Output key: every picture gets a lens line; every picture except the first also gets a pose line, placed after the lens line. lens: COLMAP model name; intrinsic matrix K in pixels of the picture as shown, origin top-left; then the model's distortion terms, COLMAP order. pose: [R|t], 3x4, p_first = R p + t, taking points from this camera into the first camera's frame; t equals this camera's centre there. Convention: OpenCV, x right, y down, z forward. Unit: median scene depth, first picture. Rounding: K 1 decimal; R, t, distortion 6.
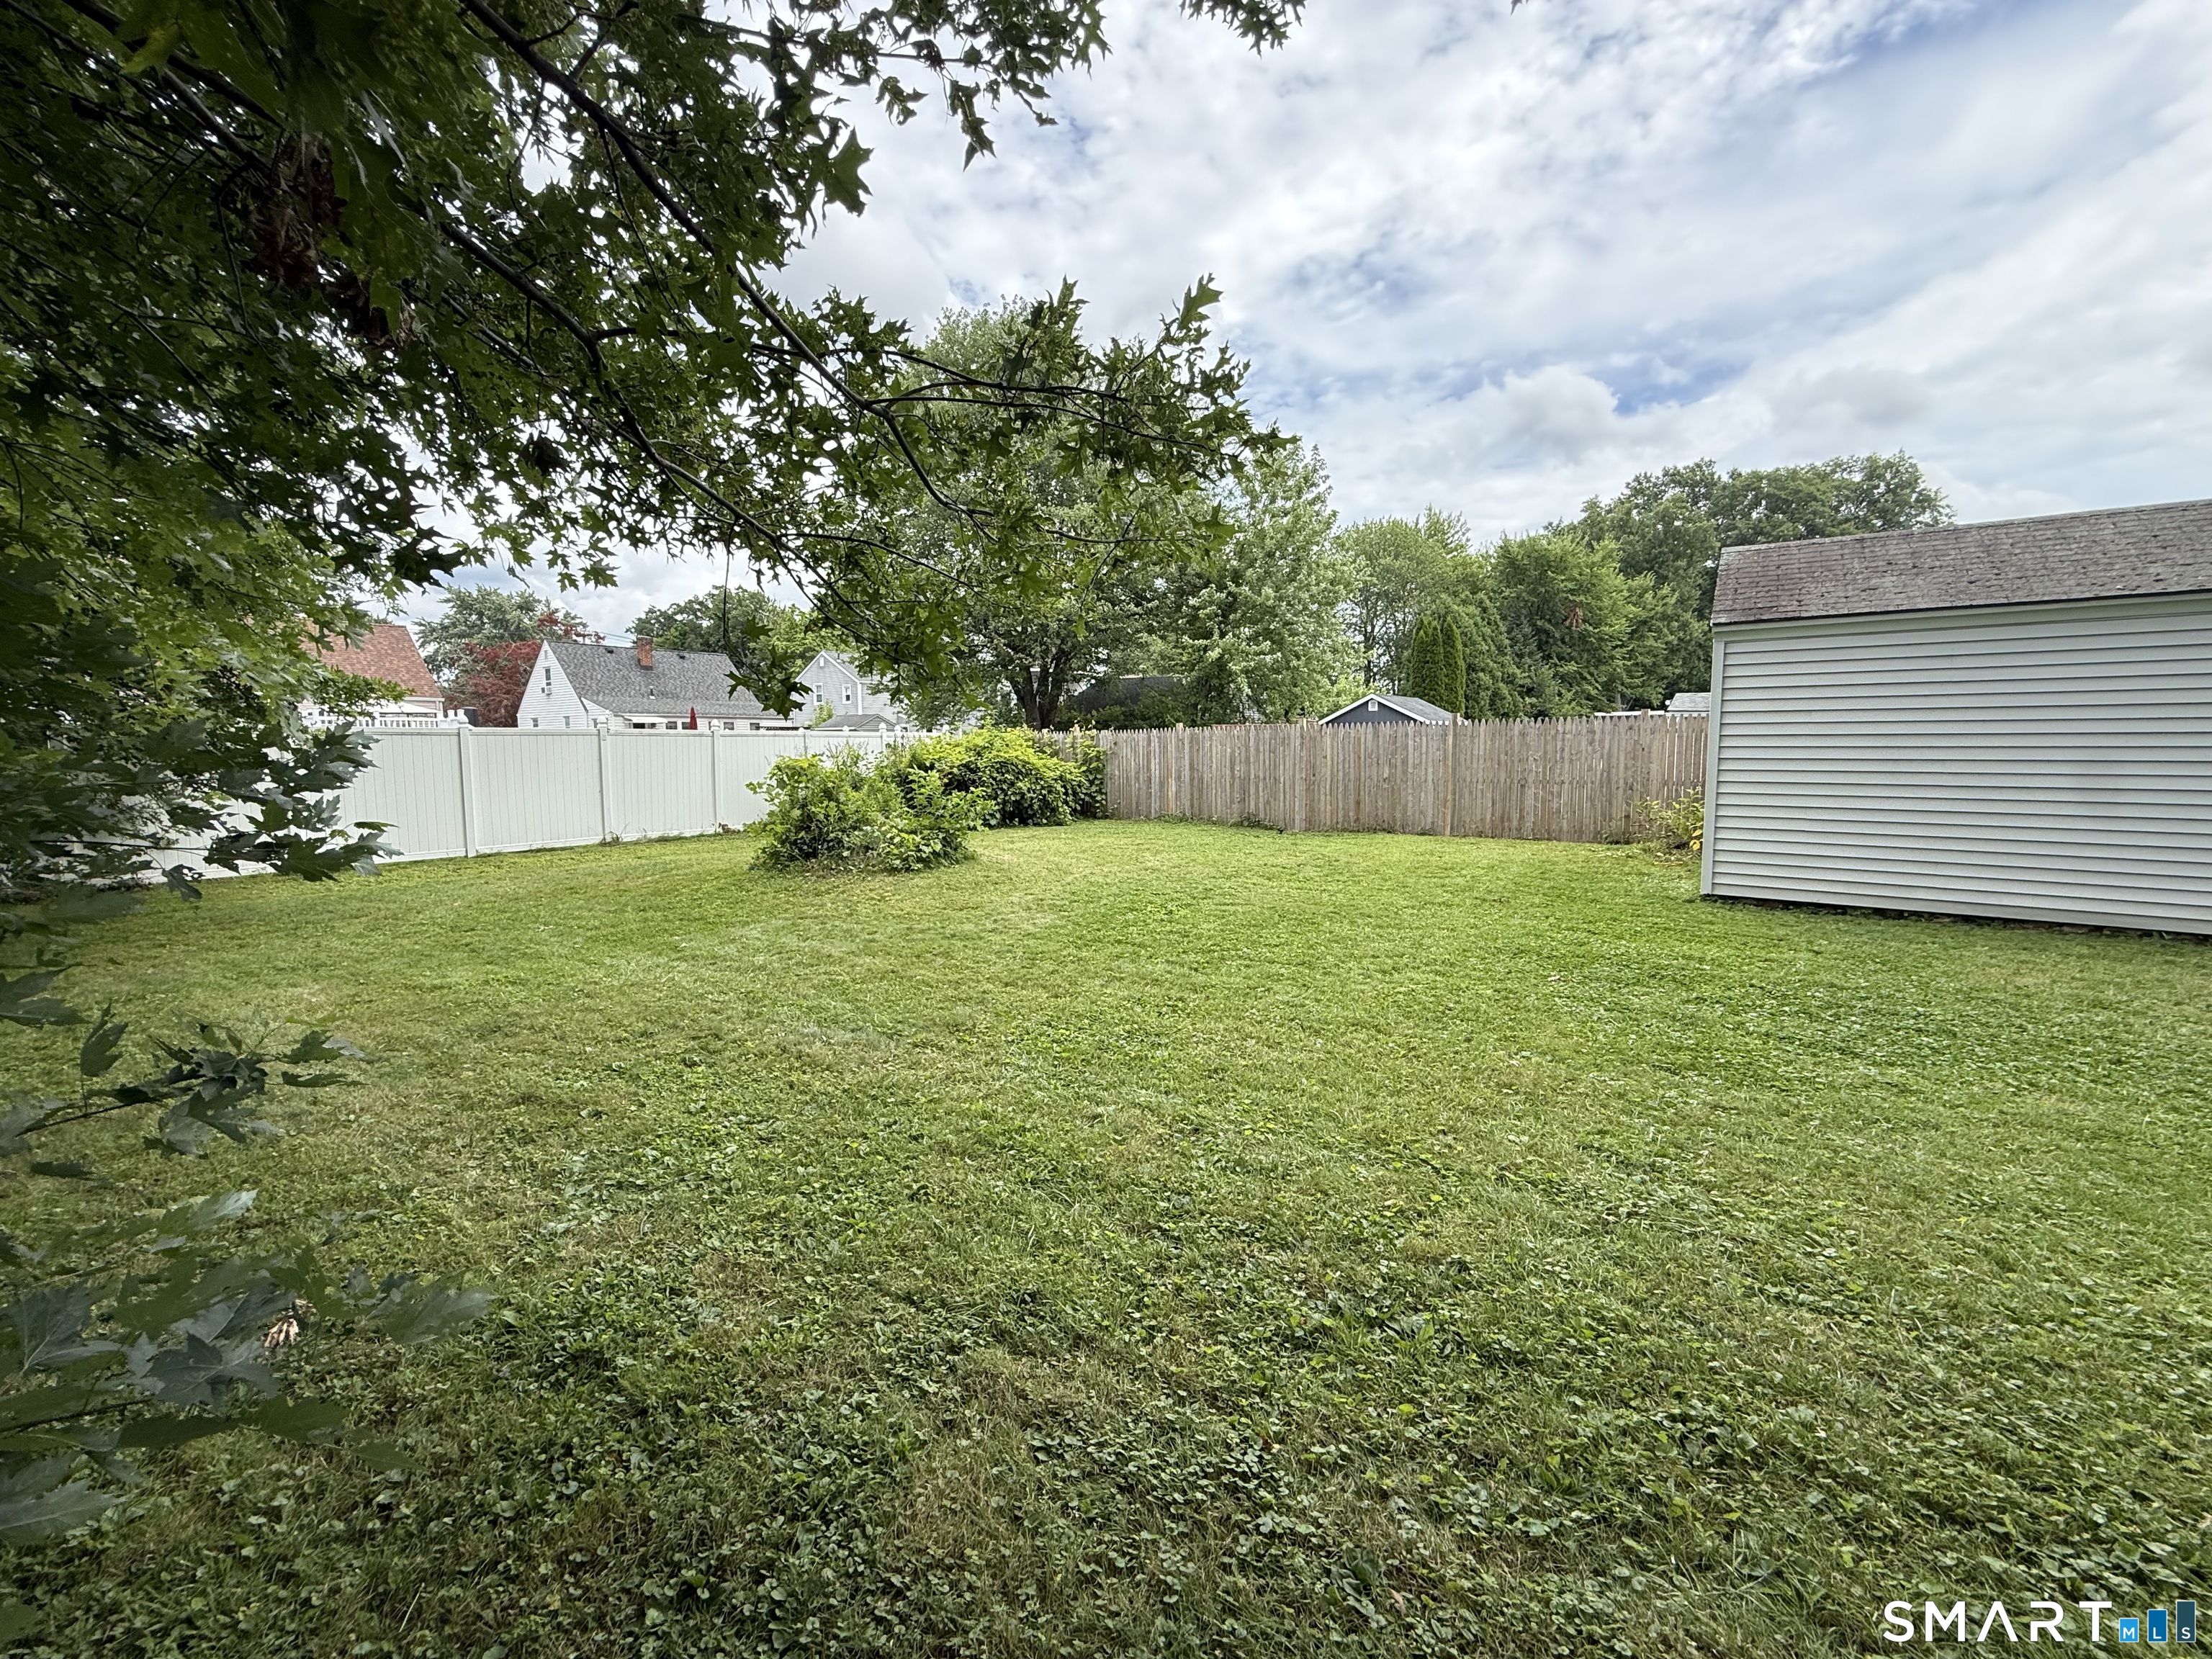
lens RADIAL K [[874.7, 0, 1106.0], [0, 874.7, 829.5], [0, 0, 1]] dist [0.000607, 0.000168]
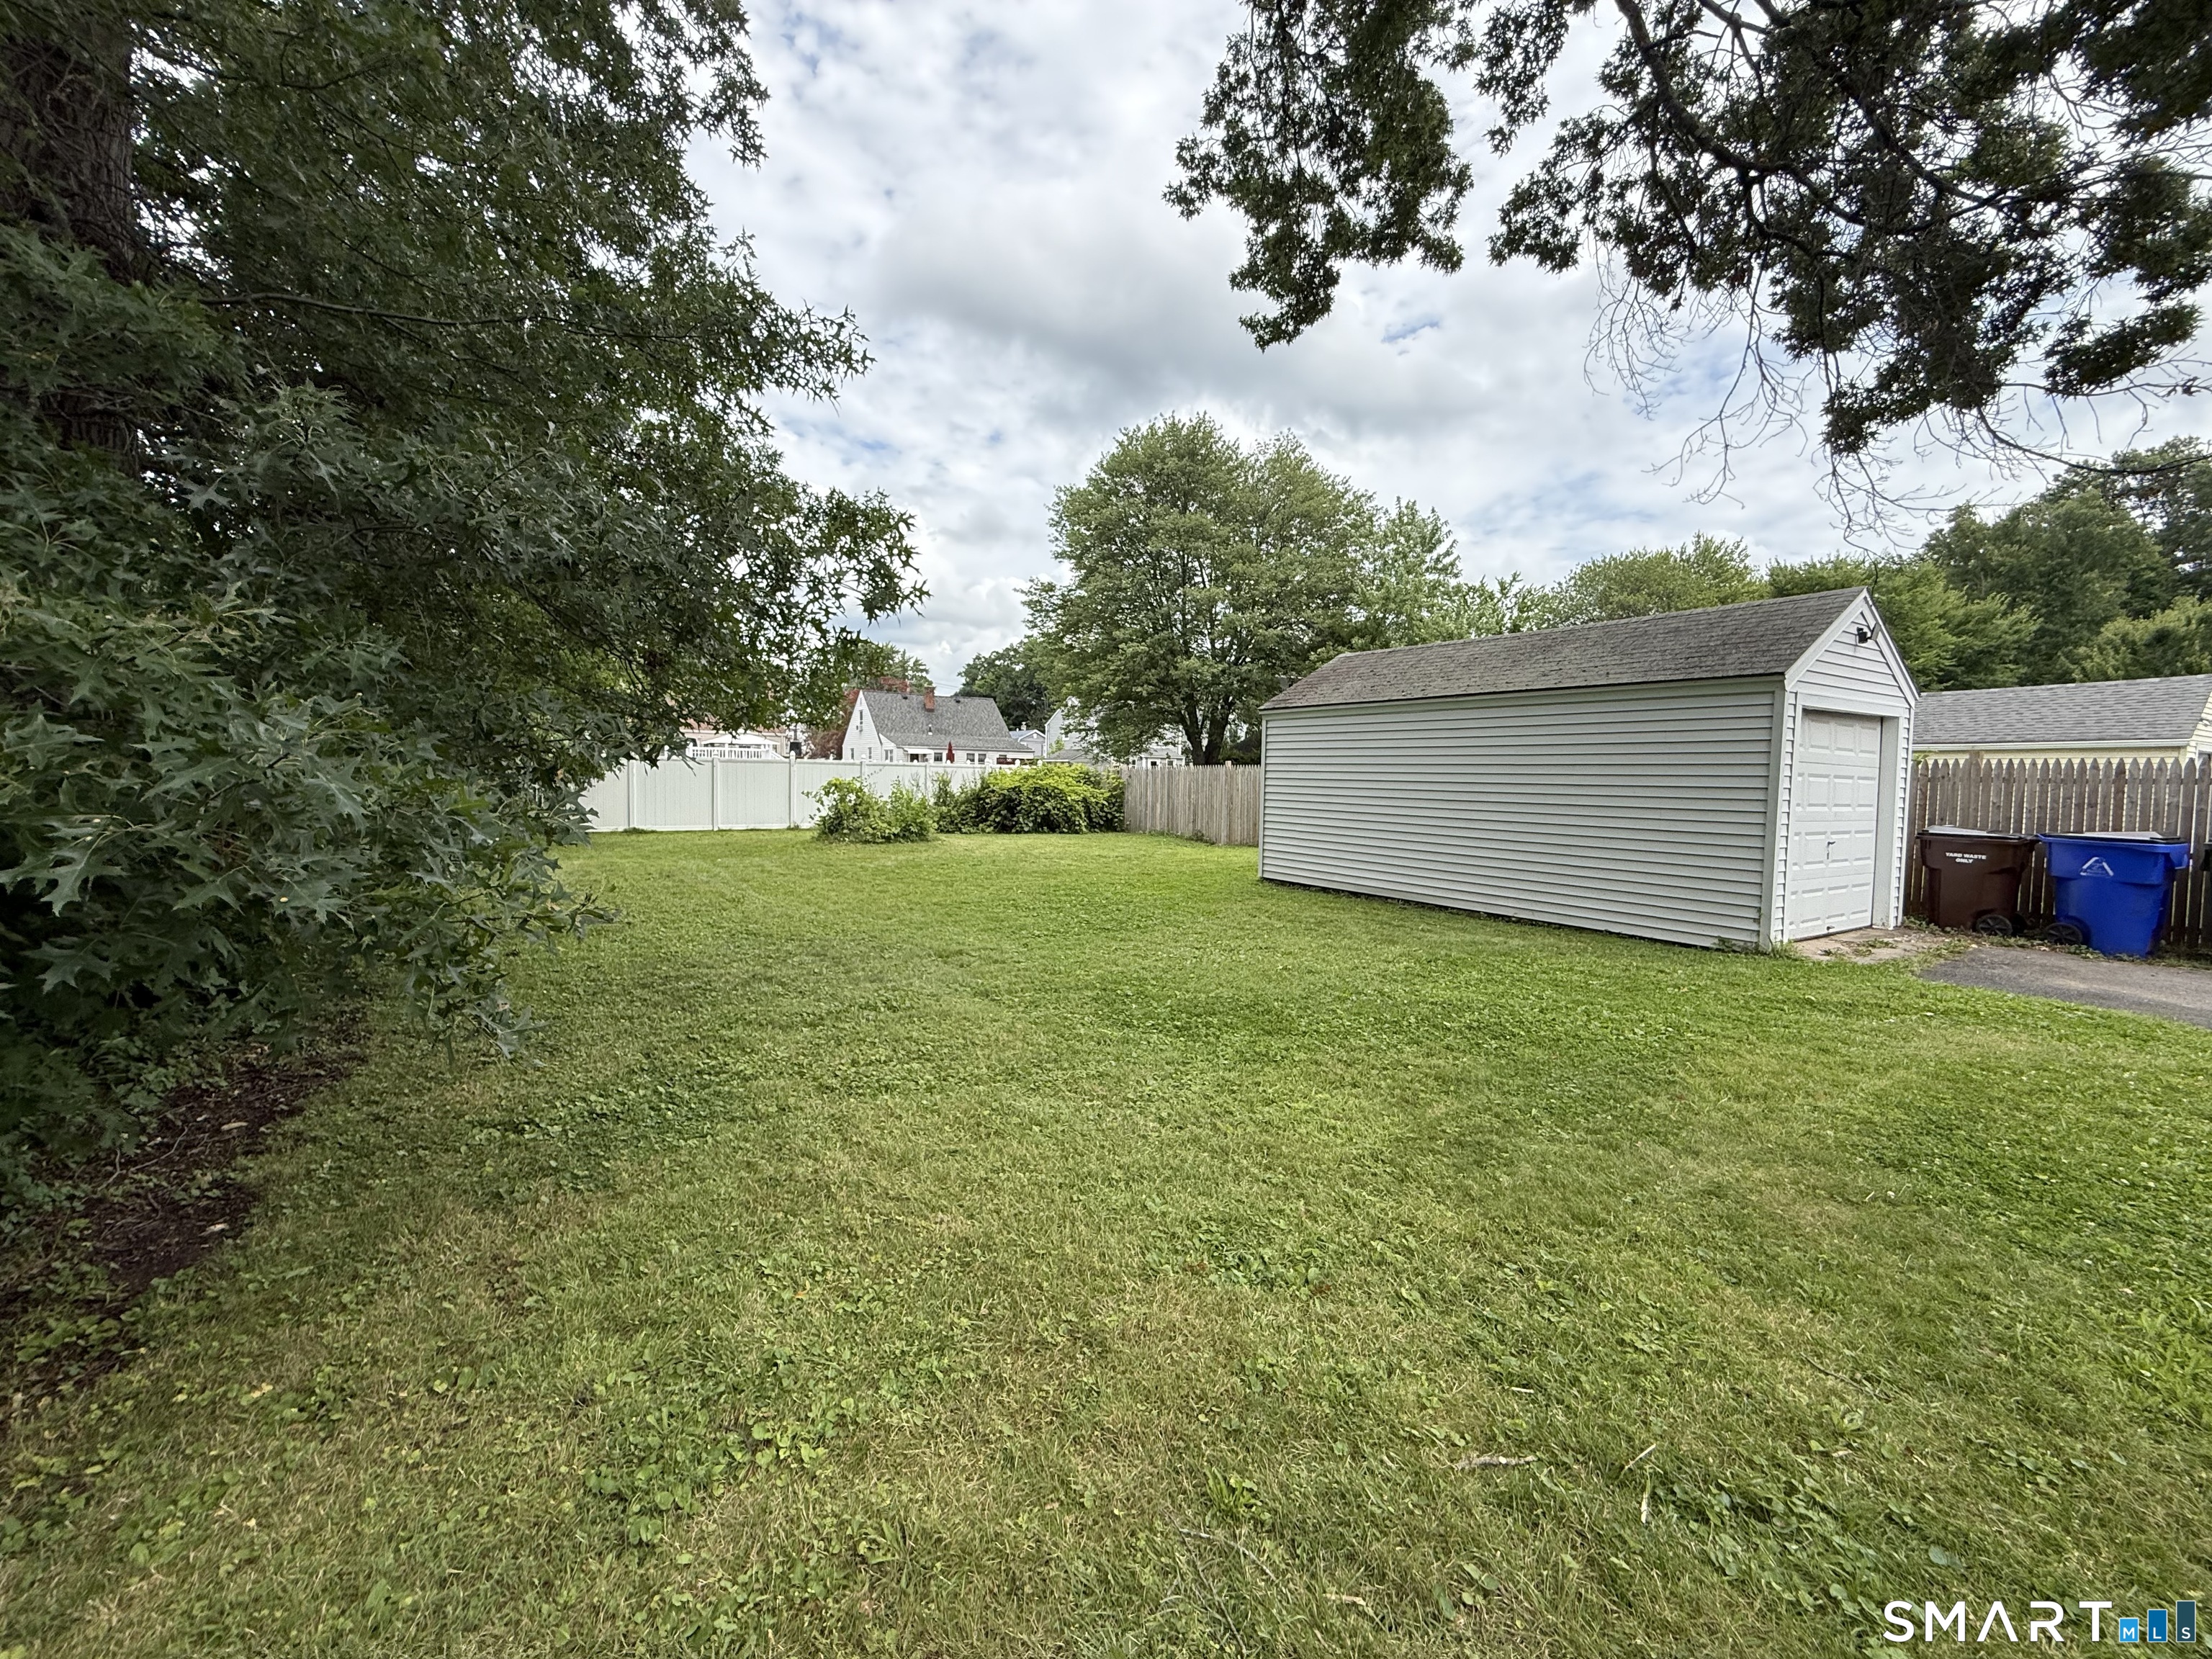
lens RADIAL K [[874.7, 0, 1106.0], [0, 874.7, 829.5], [0, 0, 1]] dist [0.000607, 0.000168]
pose [[0.937701, 0.046309, -0.344343, 0.455990], [-0.059135, 0.997889, -0.026832, 0.021973], [0.342373, 0.045523, 0.938460, -0.284783]]
